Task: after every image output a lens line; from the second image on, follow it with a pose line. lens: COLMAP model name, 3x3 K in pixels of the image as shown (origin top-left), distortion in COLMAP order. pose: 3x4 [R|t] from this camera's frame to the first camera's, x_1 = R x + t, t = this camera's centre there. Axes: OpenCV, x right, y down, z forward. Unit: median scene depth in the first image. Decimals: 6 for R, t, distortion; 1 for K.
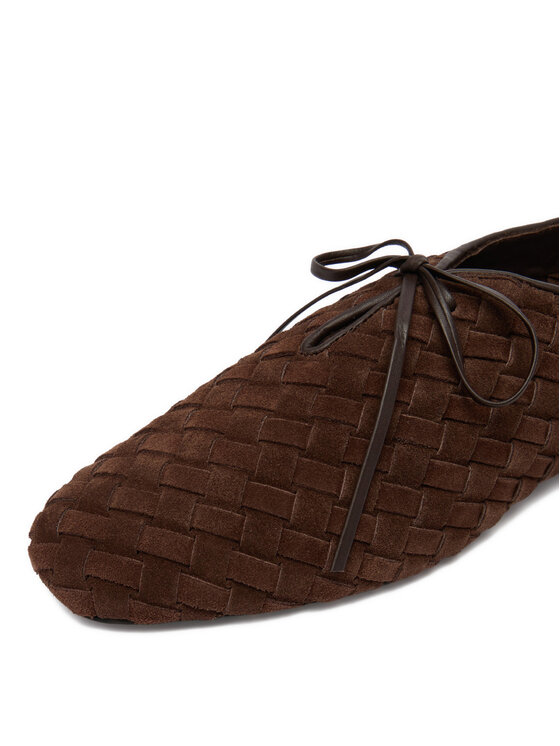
lens RADIAL K [[732.8, 0, 278.1], [0, 732.8, 371.7], [0, 0, 1]] dist [-0.071995, 0.000000]
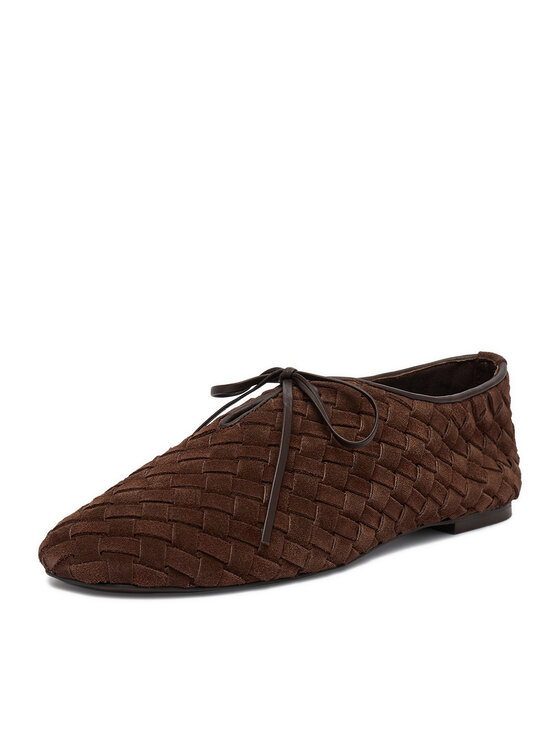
lens RADIAL K [[1777.1, 0, 280.1], [0, 1777.1, 373.0], [0, 0, 1]] dist [-0.056958, 0.000000]
pose [[0.962142, -0.004040, 0.272520, -0.822088], [0.121253, 0.901834, -0.414721, 1.366987], [-0.244093, 0.432064, 0.868182, -2.133359]]
